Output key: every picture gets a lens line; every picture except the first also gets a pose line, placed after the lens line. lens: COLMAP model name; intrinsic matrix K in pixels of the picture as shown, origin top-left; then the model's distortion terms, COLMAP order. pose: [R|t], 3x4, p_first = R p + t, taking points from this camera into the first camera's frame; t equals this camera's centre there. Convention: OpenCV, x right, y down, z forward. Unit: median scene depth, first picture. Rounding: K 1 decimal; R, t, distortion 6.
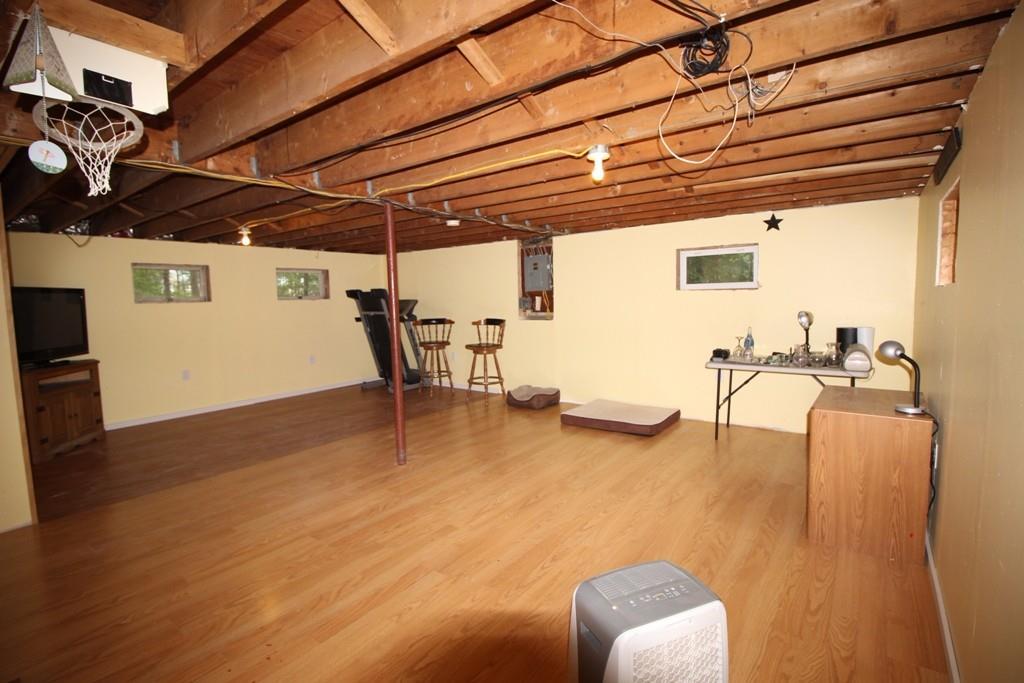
lens RADIAL K [[477.7, 0, 518.8], [0, 477.7, 334.6], [0, 0, 1]] dist [-0.001985, -0.015988]
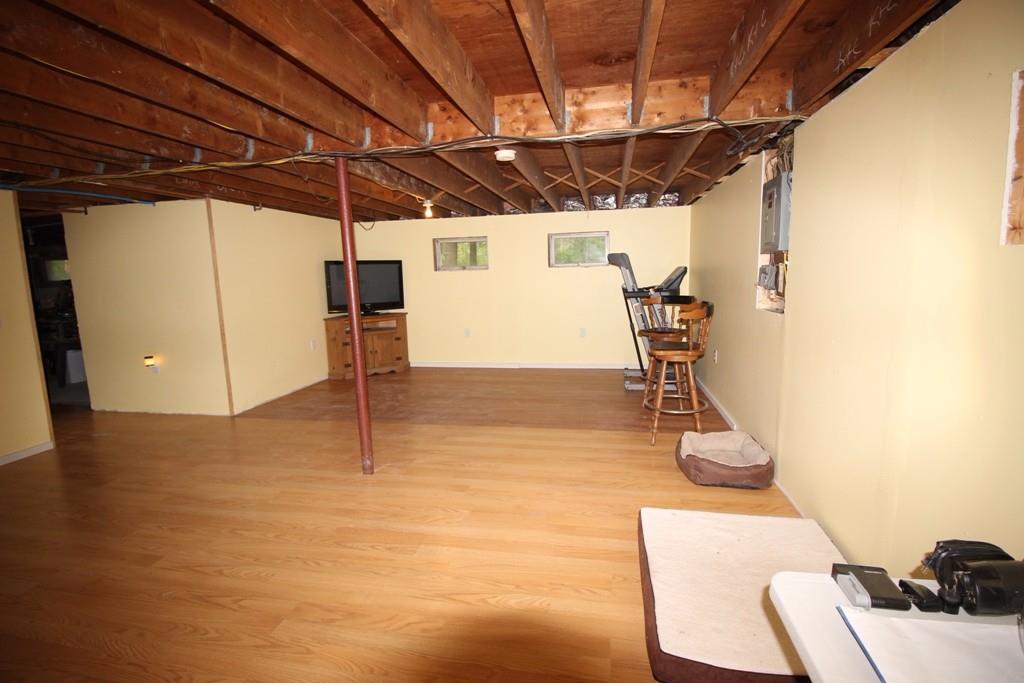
lens RADIAL K [[477.7, 0, 518.8], [0, 477.7, 334.6], [0, 0, 1]] dist [-0.001985, -0.015988]
pose [[0.448988, 0.131585, -0.883796, 0.475834], [-0.060061, 0.991305, 0.117080, -0.067205], [0.891517, 0.000514, 0.452987, 0.702575]]
